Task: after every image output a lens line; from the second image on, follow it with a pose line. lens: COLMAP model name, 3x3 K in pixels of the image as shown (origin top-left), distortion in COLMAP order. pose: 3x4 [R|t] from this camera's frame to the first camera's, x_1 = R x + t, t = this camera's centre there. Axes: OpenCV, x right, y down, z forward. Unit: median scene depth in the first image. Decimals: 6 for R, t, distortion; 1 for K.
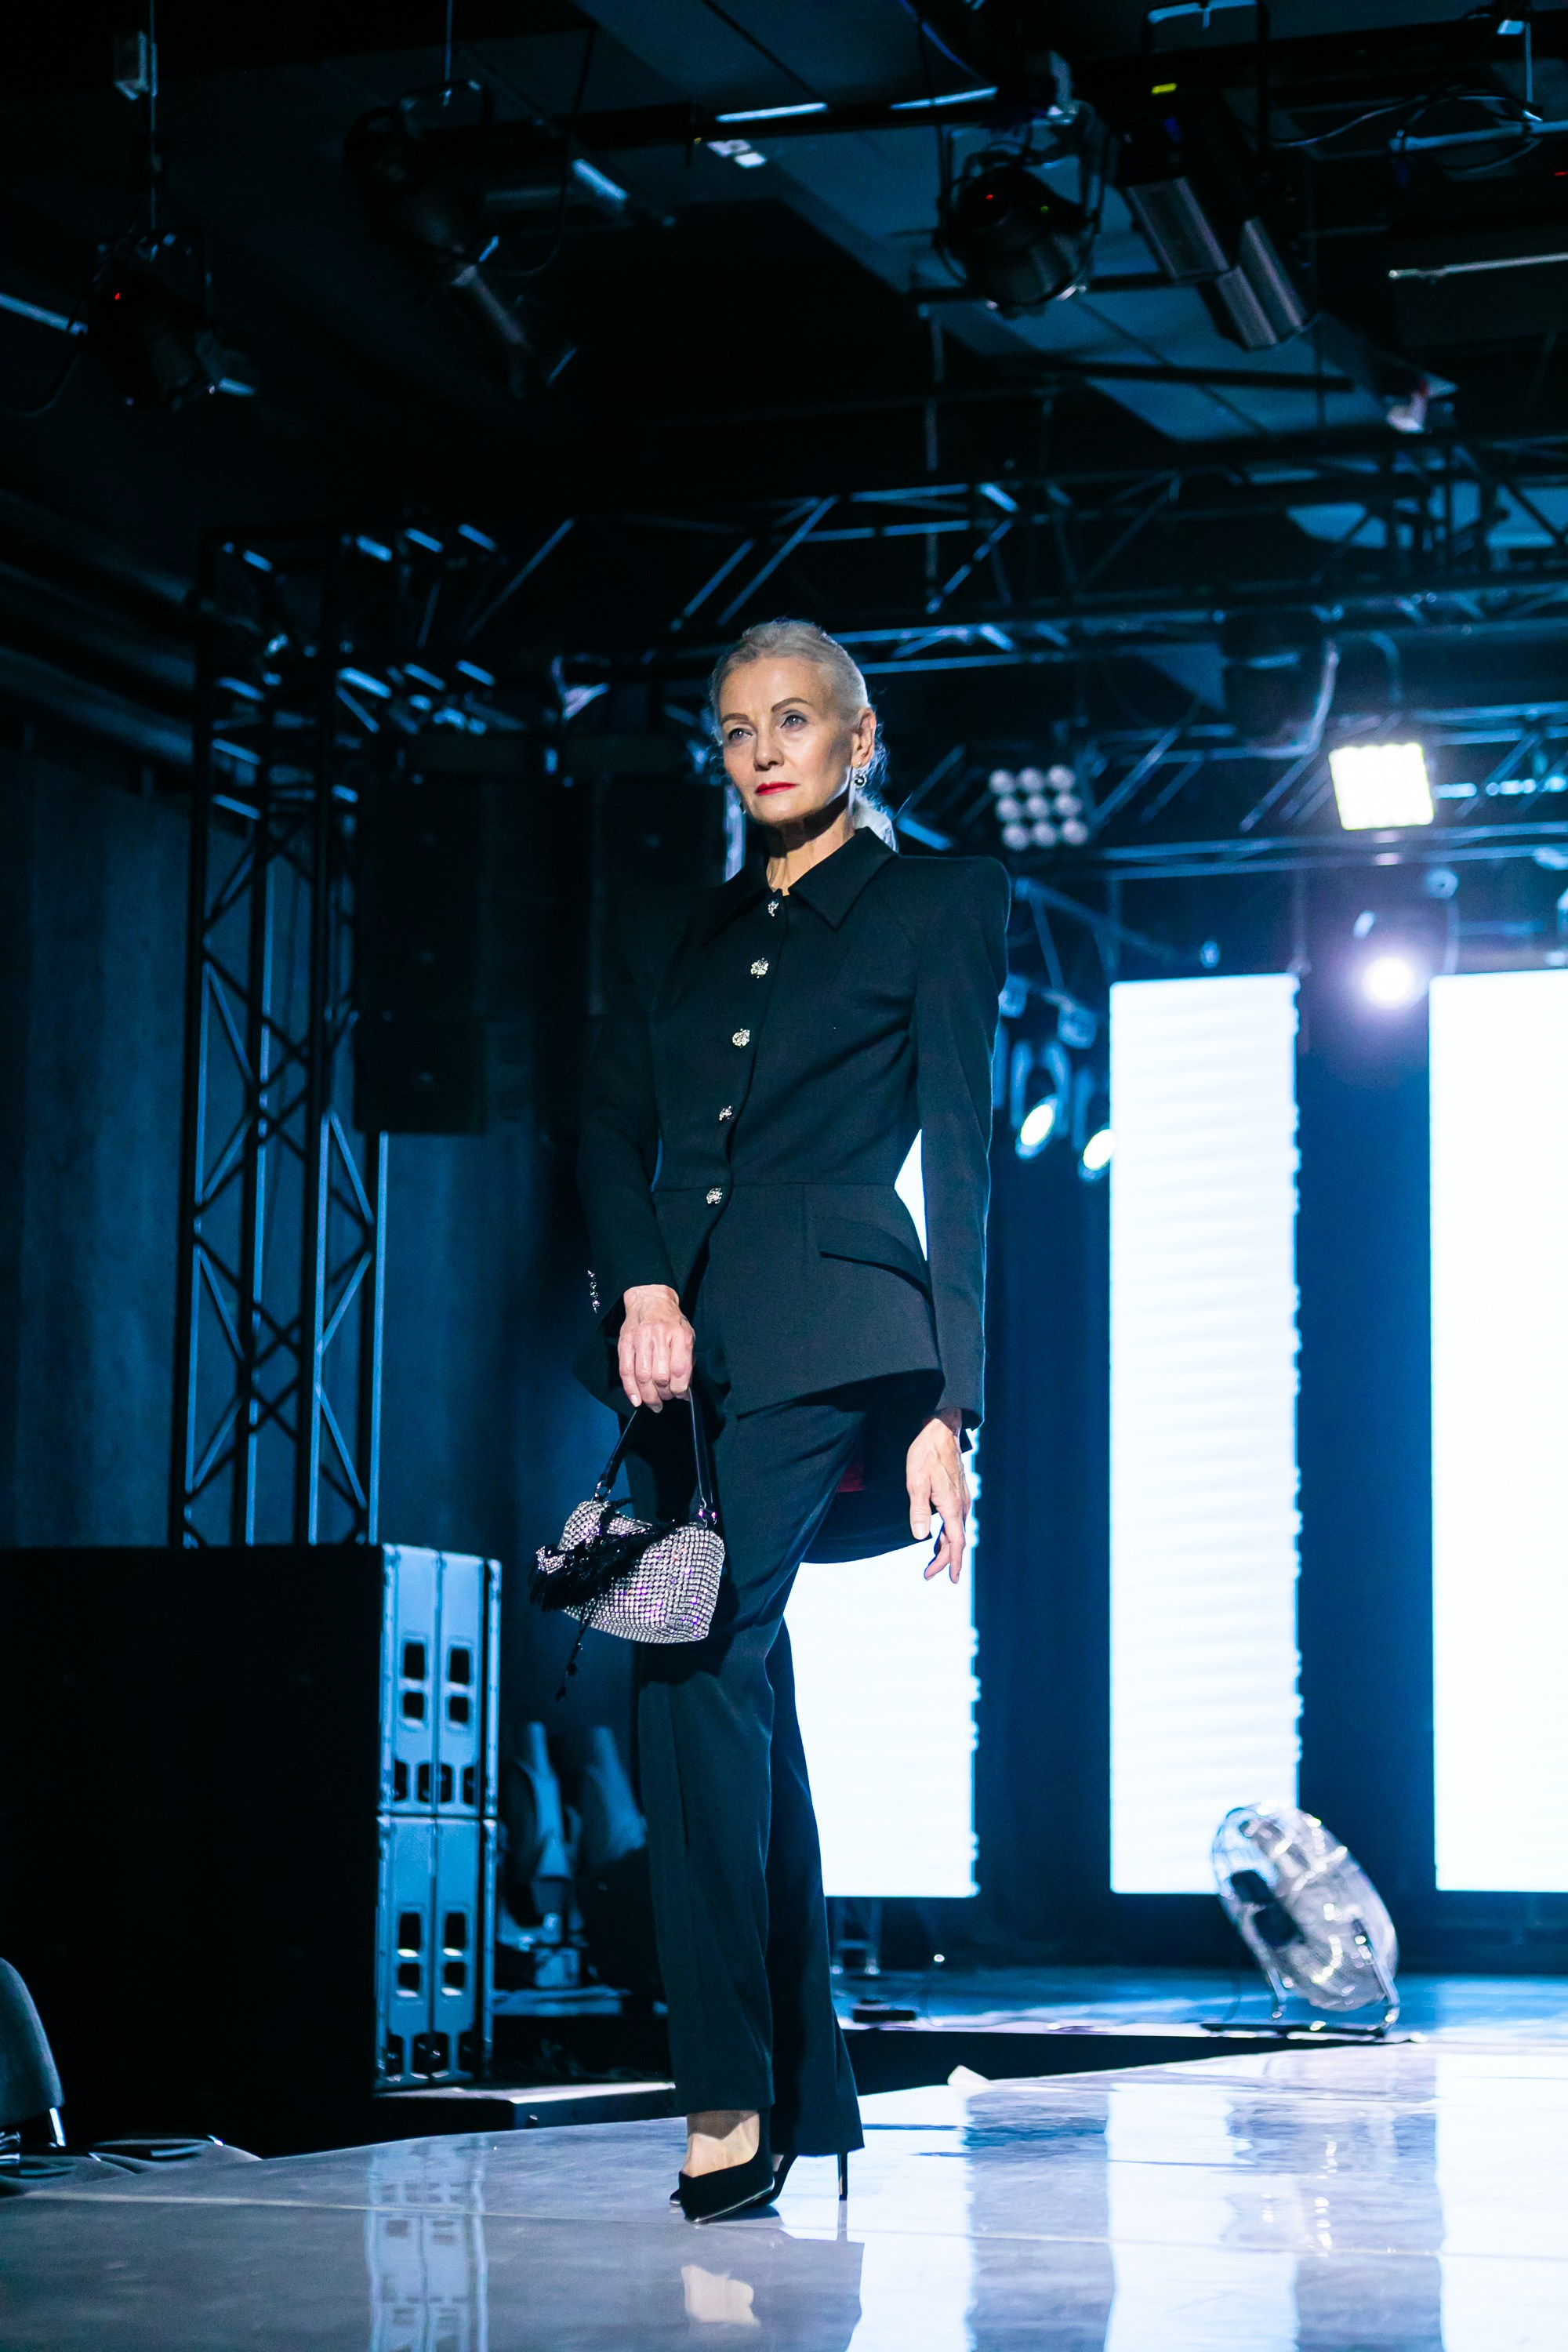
lens RADIAL K [[5640.2, 0, 784.0], [0, 5640.2, 1176.0], [0, 0, 1]] dist [0.083986, 1.175726]
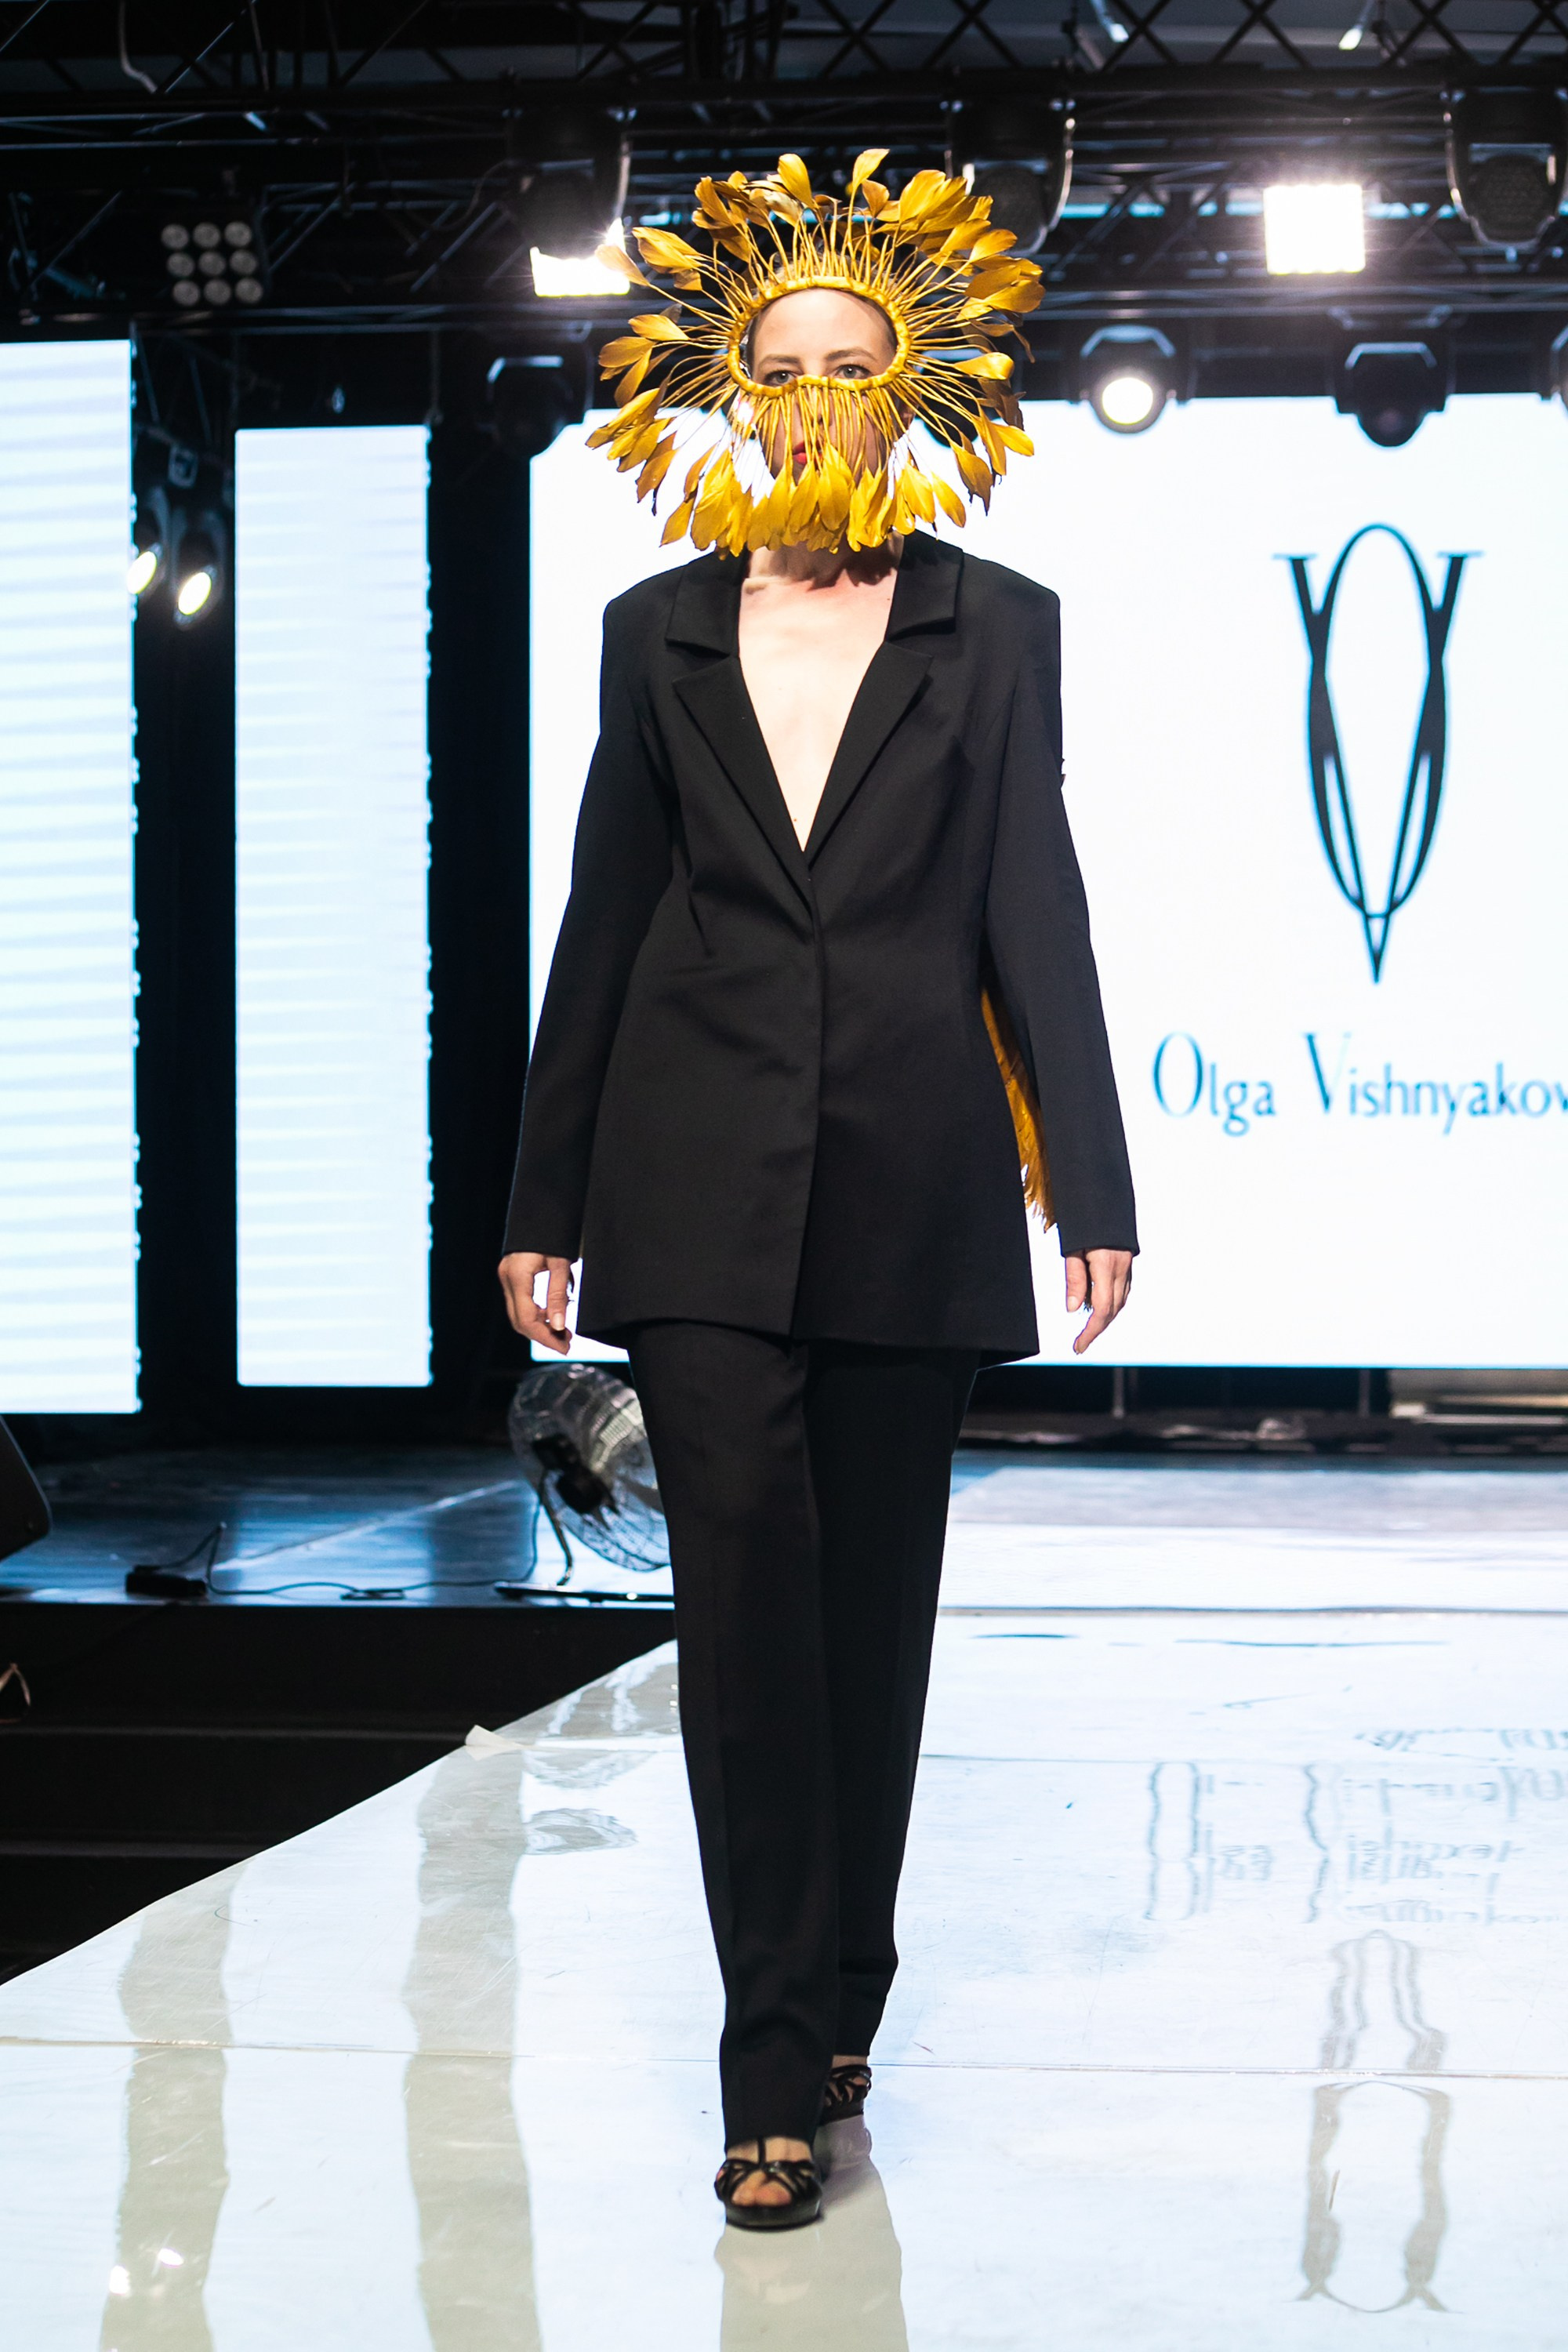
lens RADIAL K [[6025.3, 0, 833.7], [0, 6025.3, 1216.4], [0, 0, 1]] dist [-0.011990, -0.516069]
pose [[0.972857, -0.013062, 0.231036, -0.113707], [-0.016946, 0.991703, 0.127427, -0.048875], [-0.230784, -0.127883, 0.964565, -0.008907]]
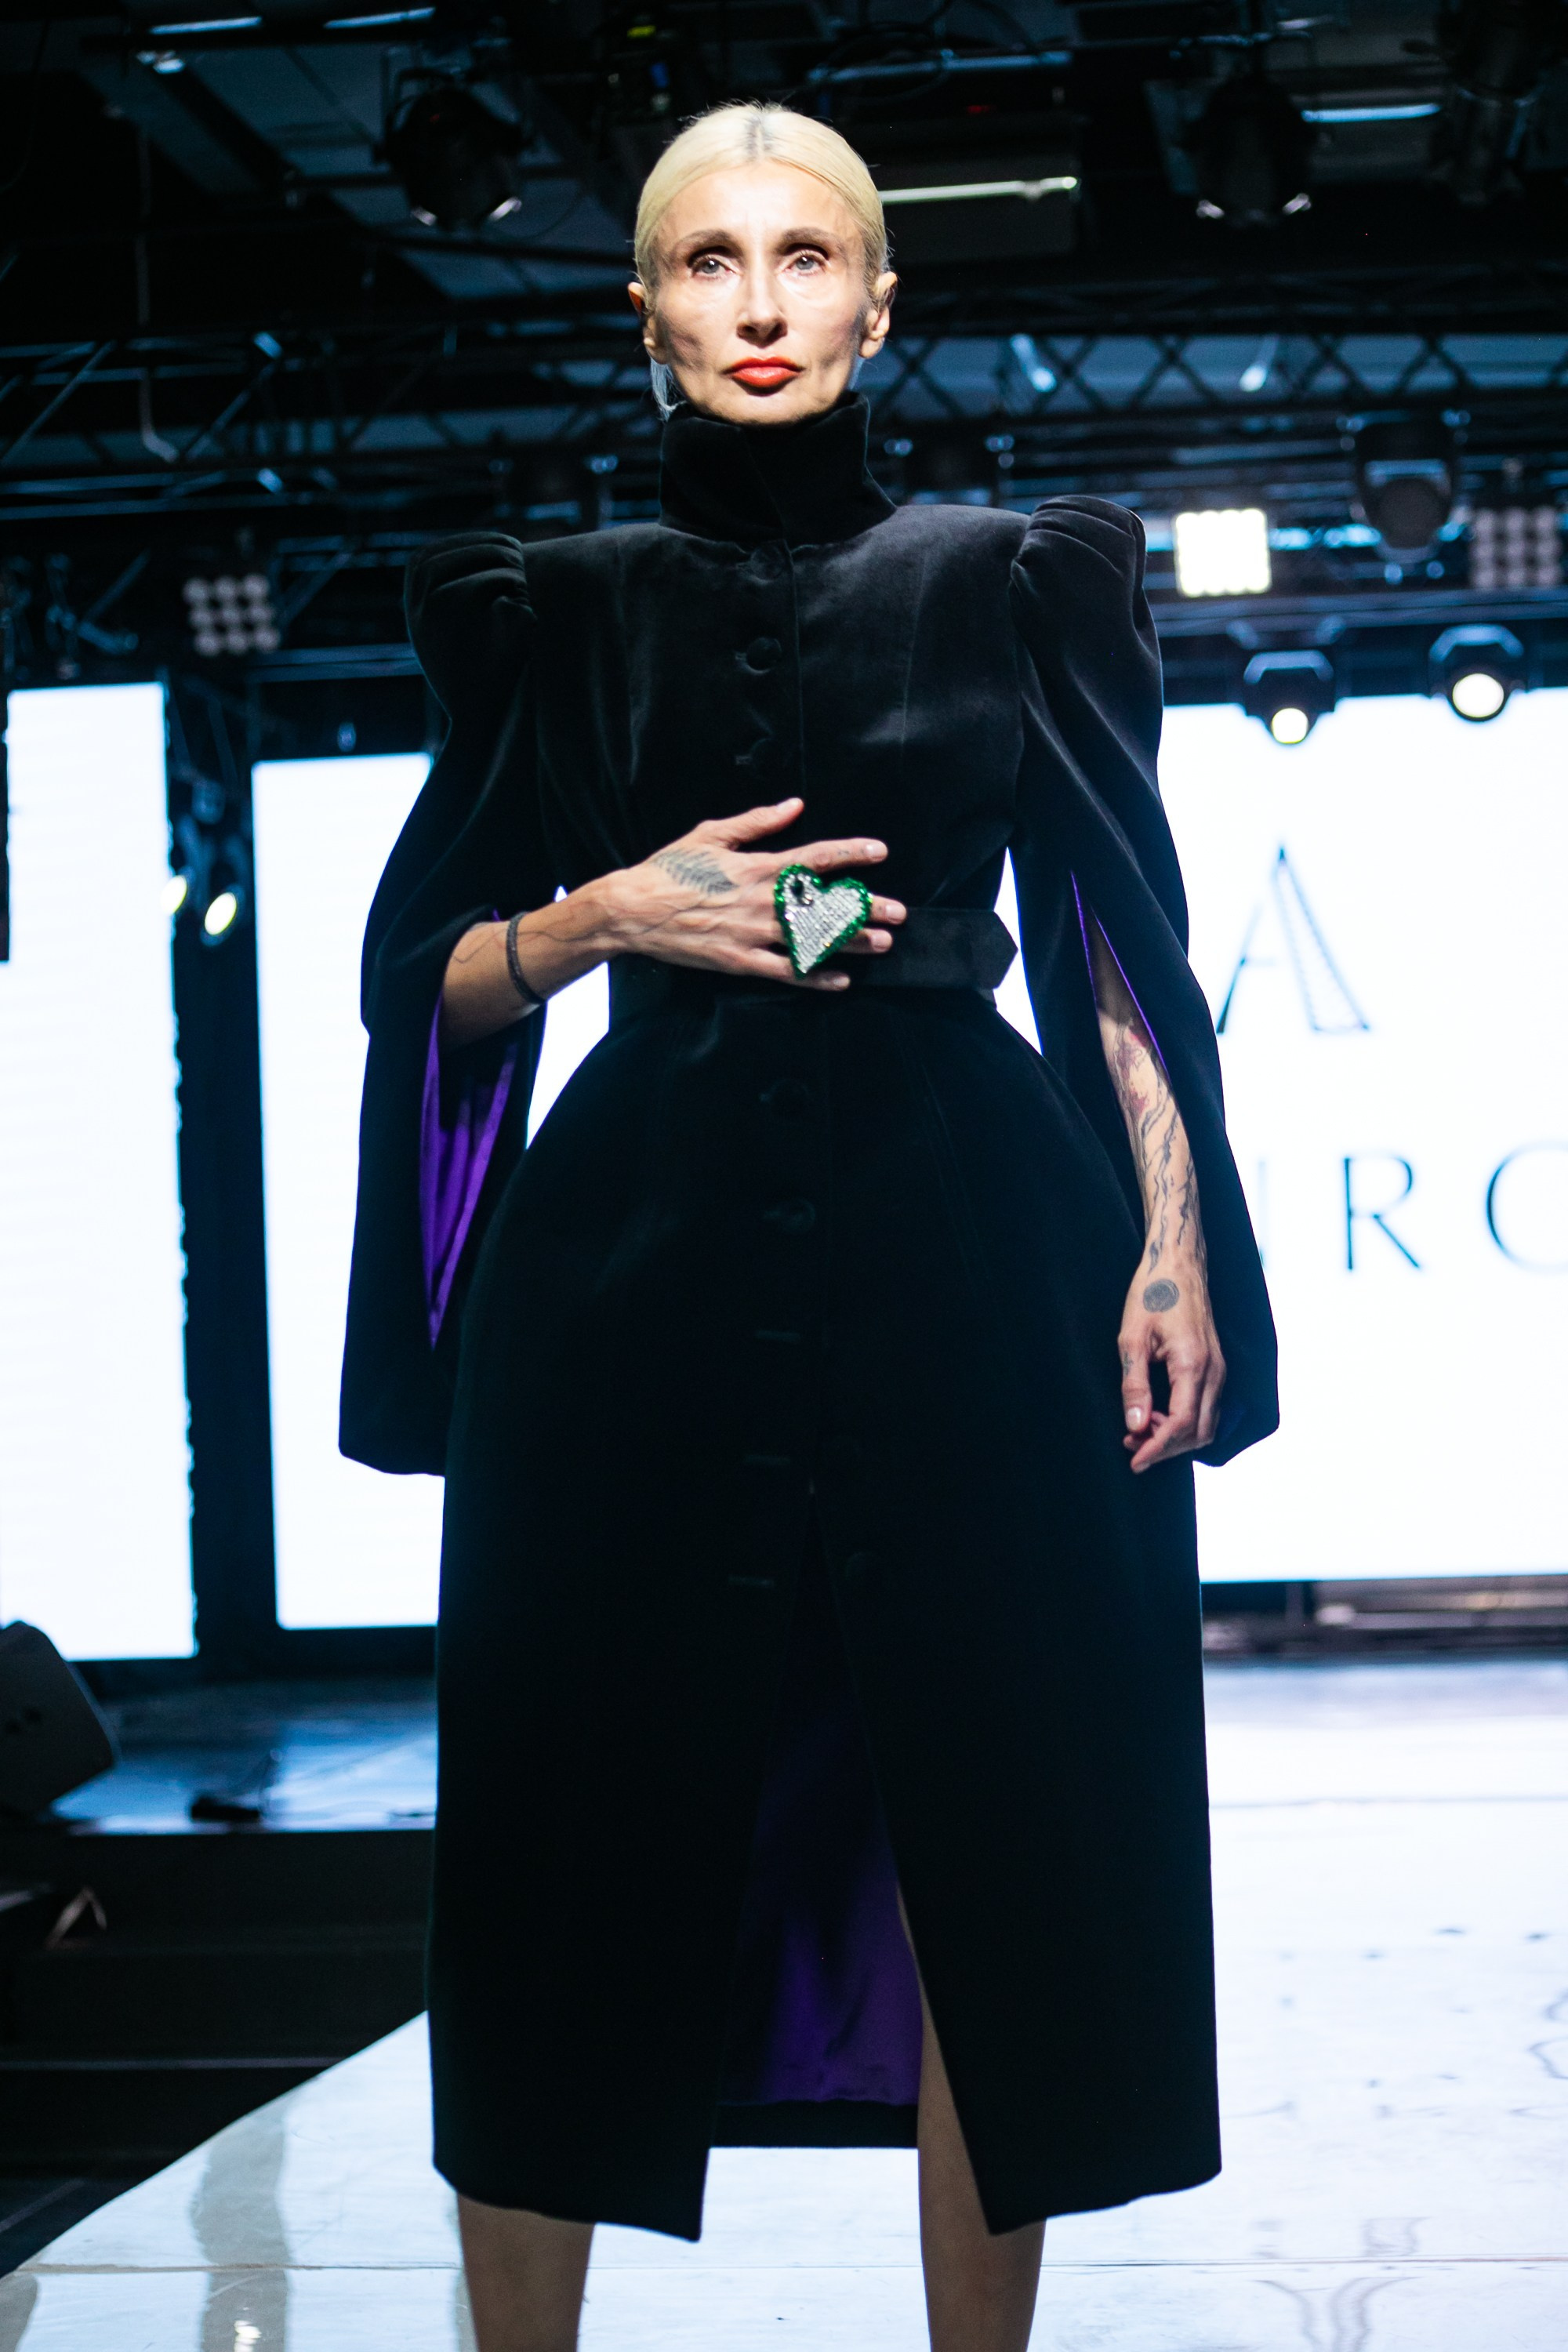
lens RADIAL K [[5284.0, 0, 784.0], [0, 5284.0, 1176.0], [0, 0, 1]] dist [-0.012968, -0.348041]
pose [[0.971991, -0.031572, 0.232890, -0.111946], [0.014519, 0.997109, 0.074579, -0.043492], [-0.234571, -0.069108, 0.969639, 0.032345]]
